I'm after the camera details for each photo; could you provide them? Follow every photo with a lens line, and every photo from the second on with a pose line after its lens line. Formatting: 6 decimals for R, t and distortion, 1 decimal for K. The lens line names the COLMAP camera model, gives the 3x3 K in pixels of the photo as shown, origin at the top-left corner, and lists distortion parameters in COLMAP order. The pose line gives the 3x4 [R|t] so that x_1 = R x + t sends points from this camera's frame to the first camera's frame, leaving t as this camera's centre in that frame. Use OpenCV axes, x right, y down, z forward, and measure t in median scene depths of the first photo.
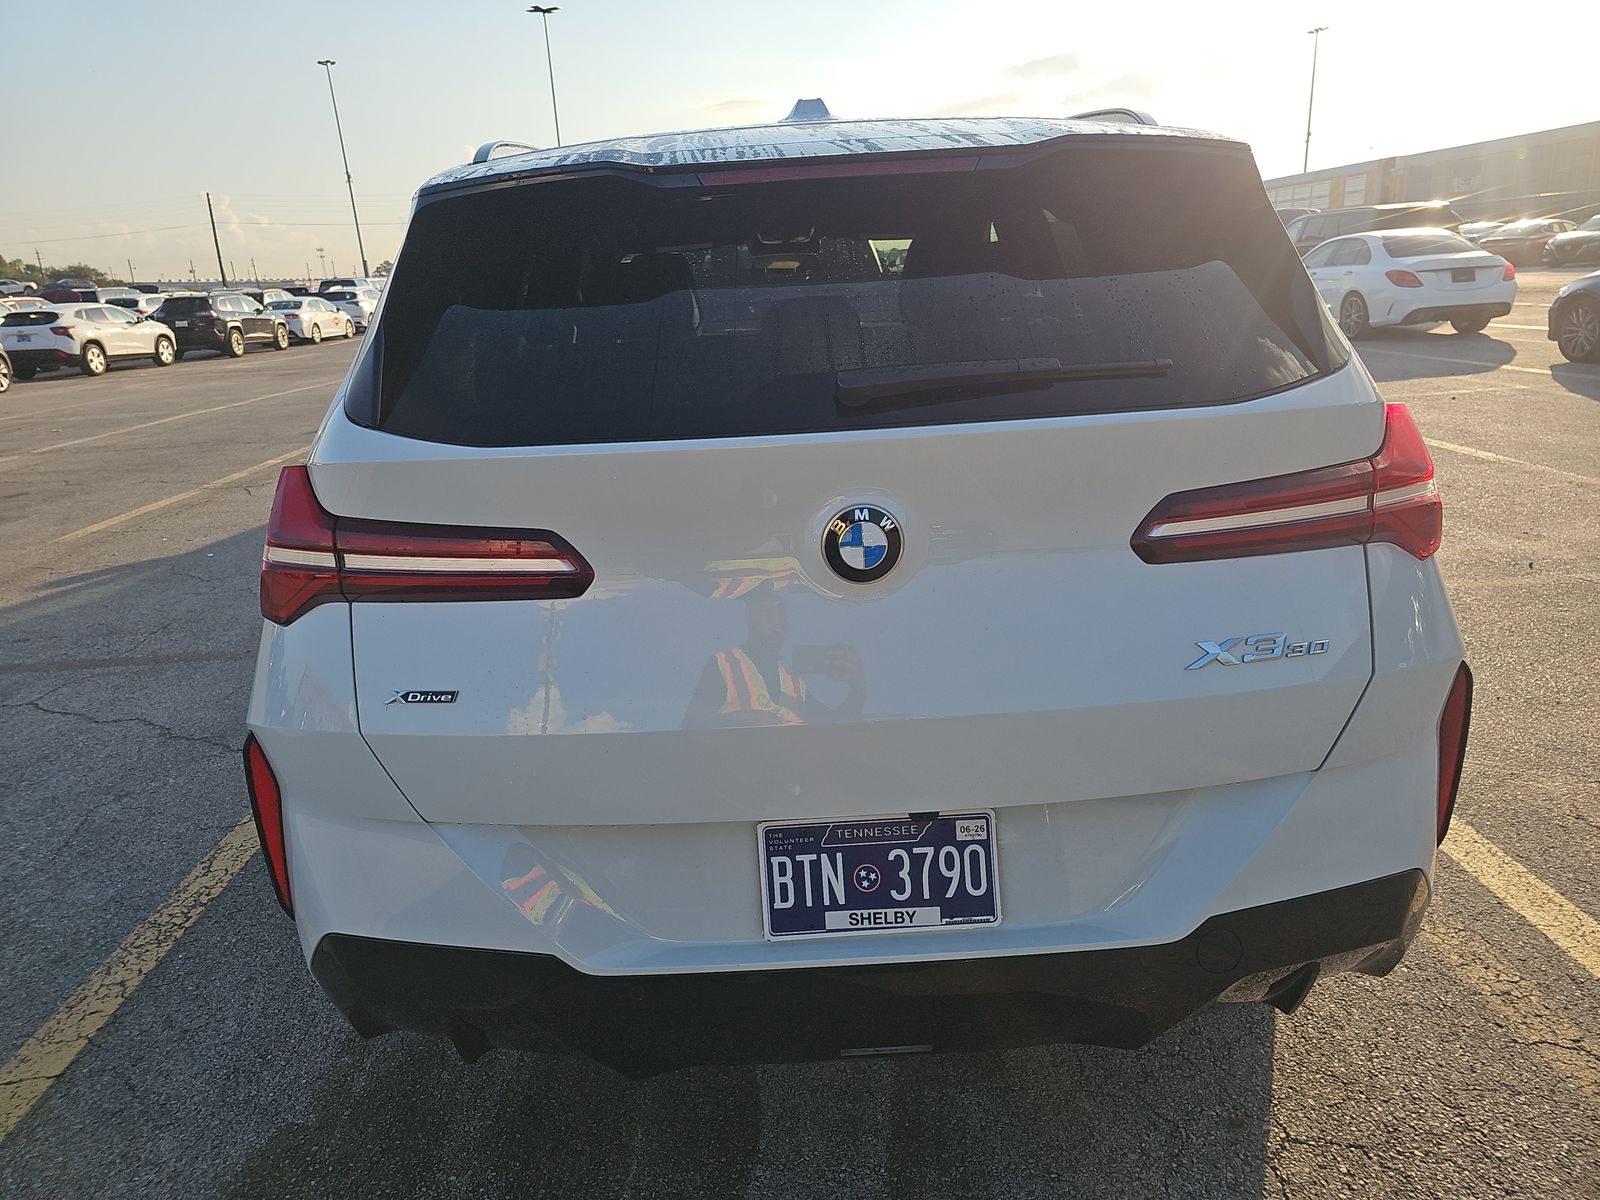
lens RADIAL K [[1065.6, 0, 794.7], [0, 1065.6, 589.7], [0, 0, 1]] dist [0.012131, -0.001293]
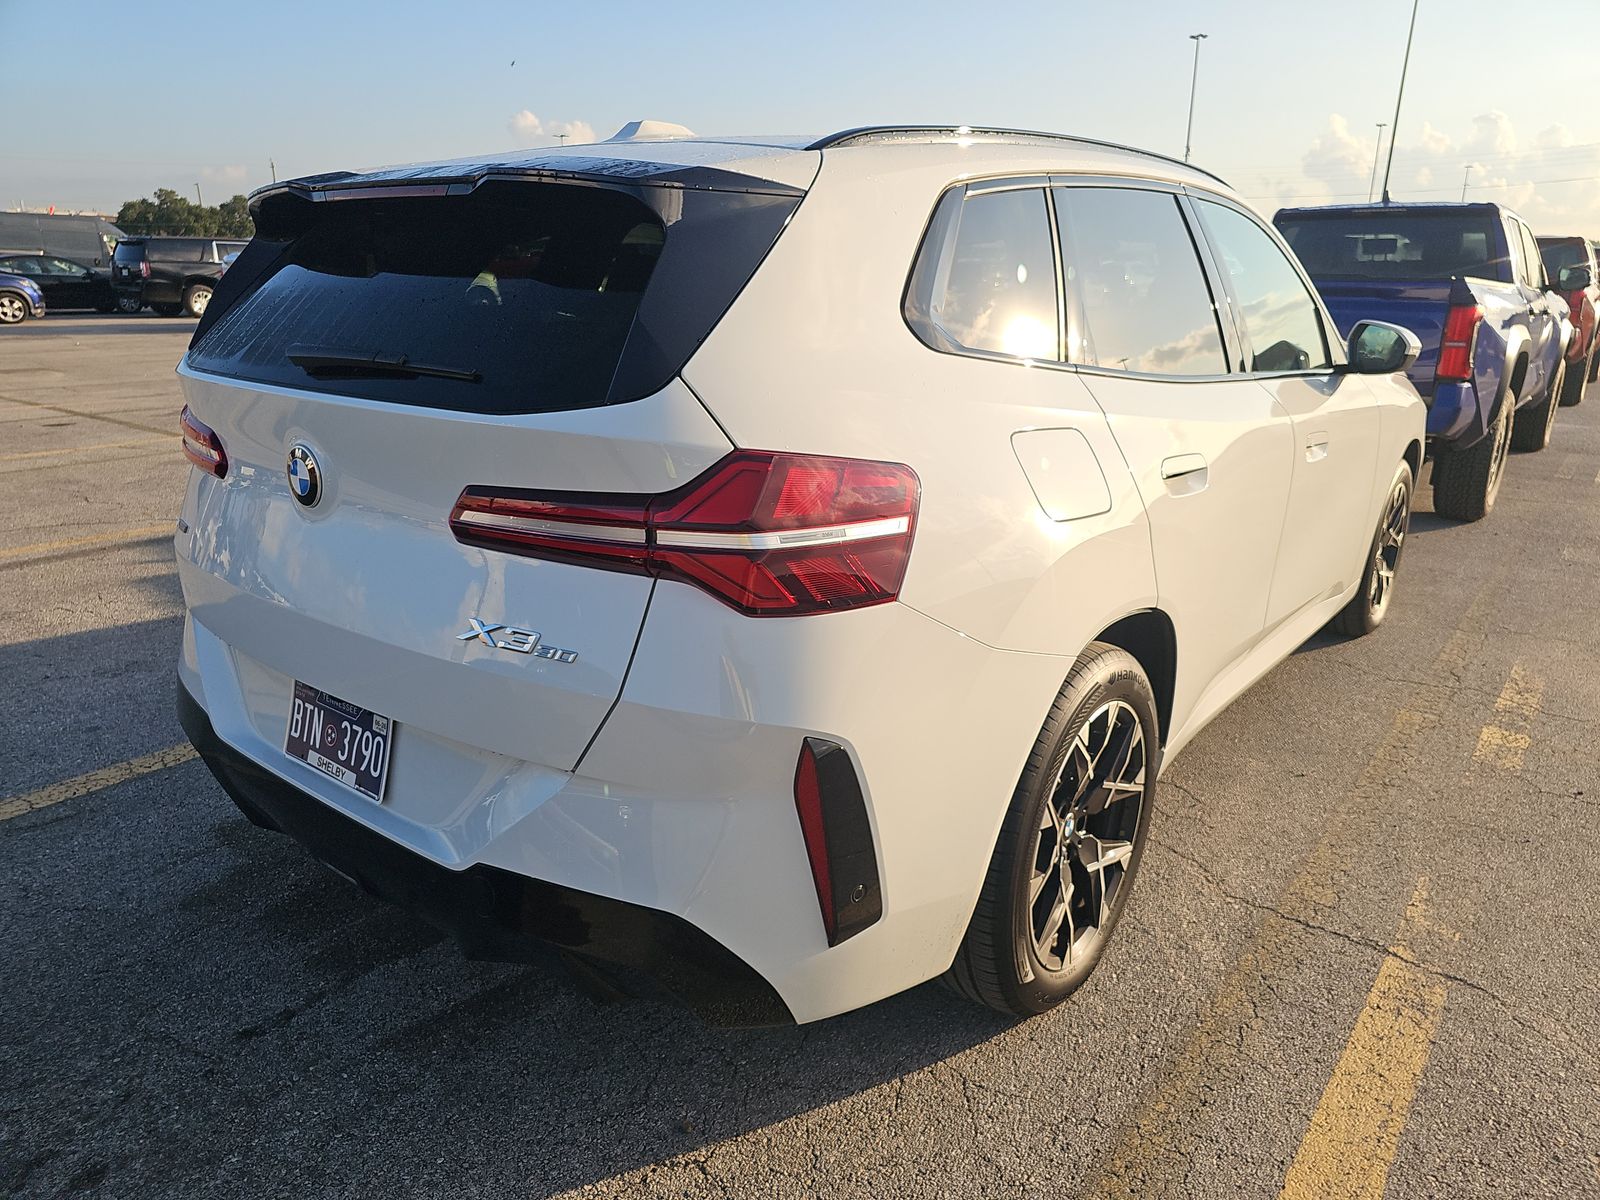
lens RADIAL K [[1065.6, 0, 804.9], [0, 1065.6, 596.7], [0, 0, 1]] dist [0.012131, -0.001293]
pose [[0.771292, 0.240557, -0.589271, 1.261036], [-0.225009, 0.969097, 0.101100, -0.162140], [0.595382, 0.054614, 0.801585, 0.280284]]
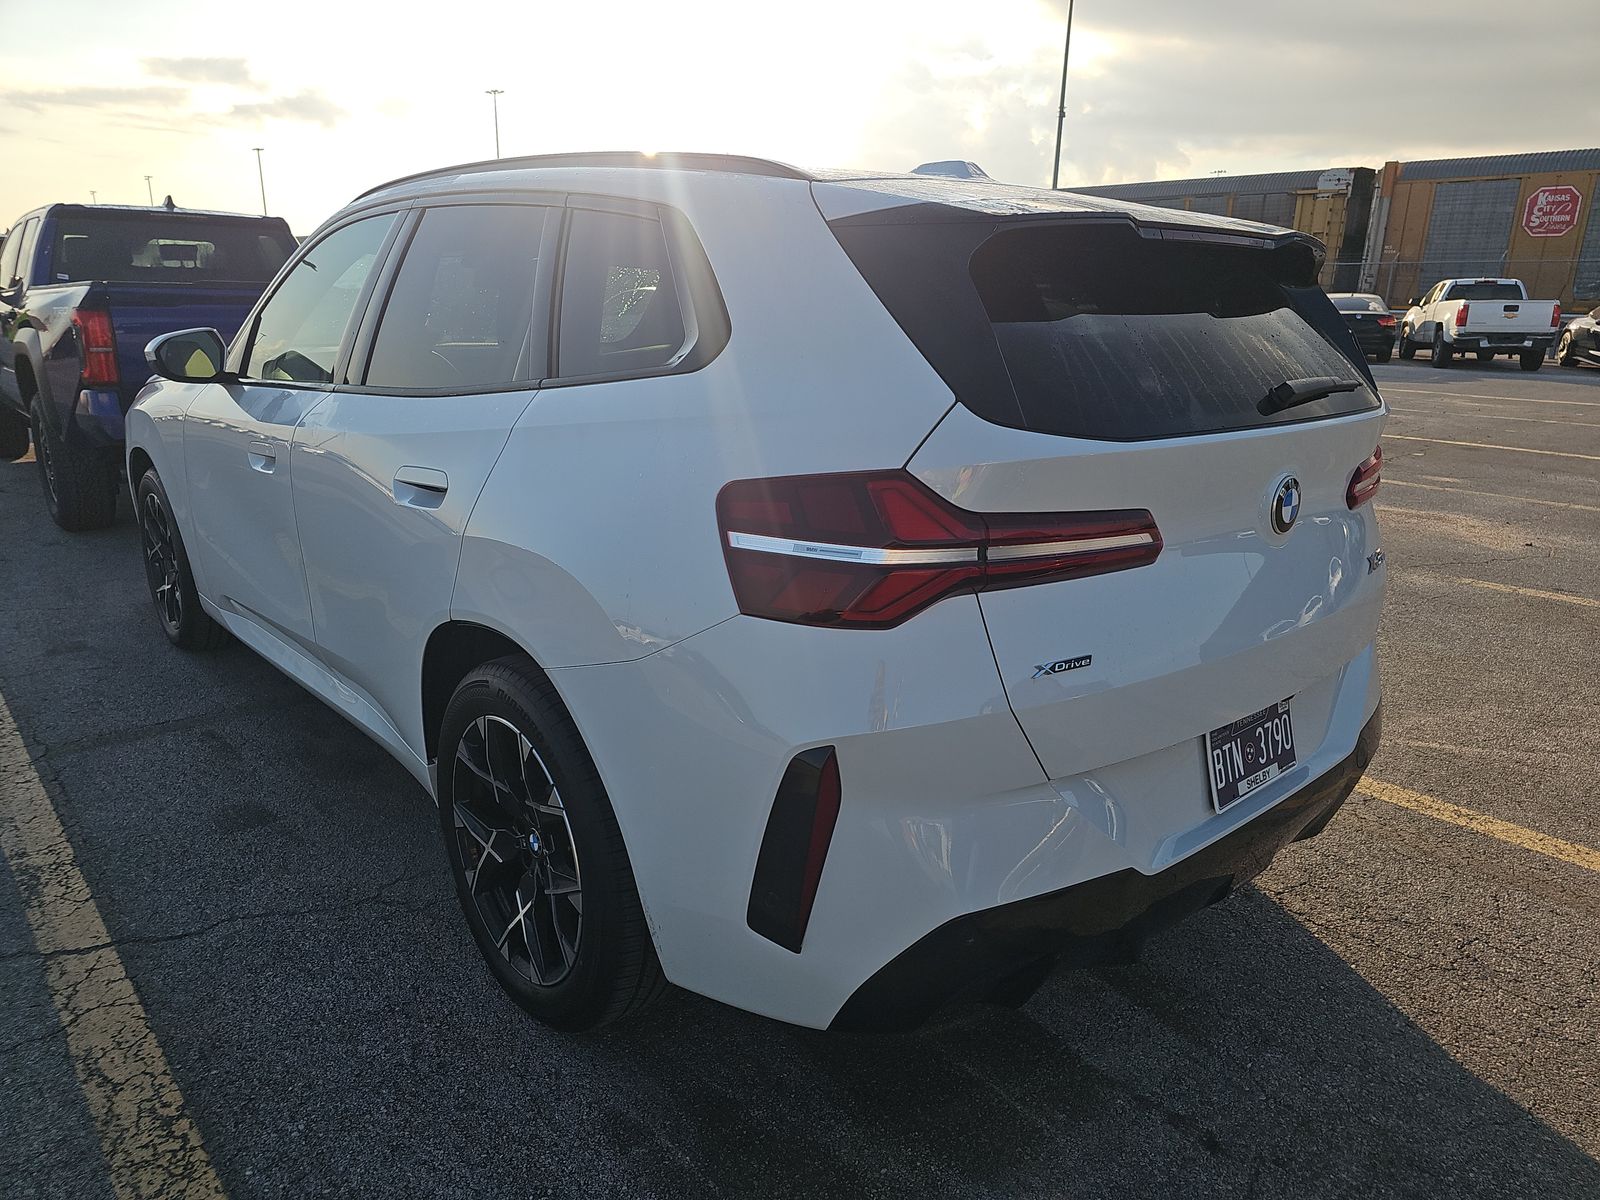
lens RADIAL K [[1065.6, 0, 813.4], [0, 1065.6, 611.0], [0, 0, 1]] dist [0.012131, -0.001293]
pose [[0.758330, -0.116070, 0.641455, -1.223732], [0.123720, 0.991762, 0.033195, -0.026191], [-0.640023, 0.054188, 0.766442, 0.295147]]
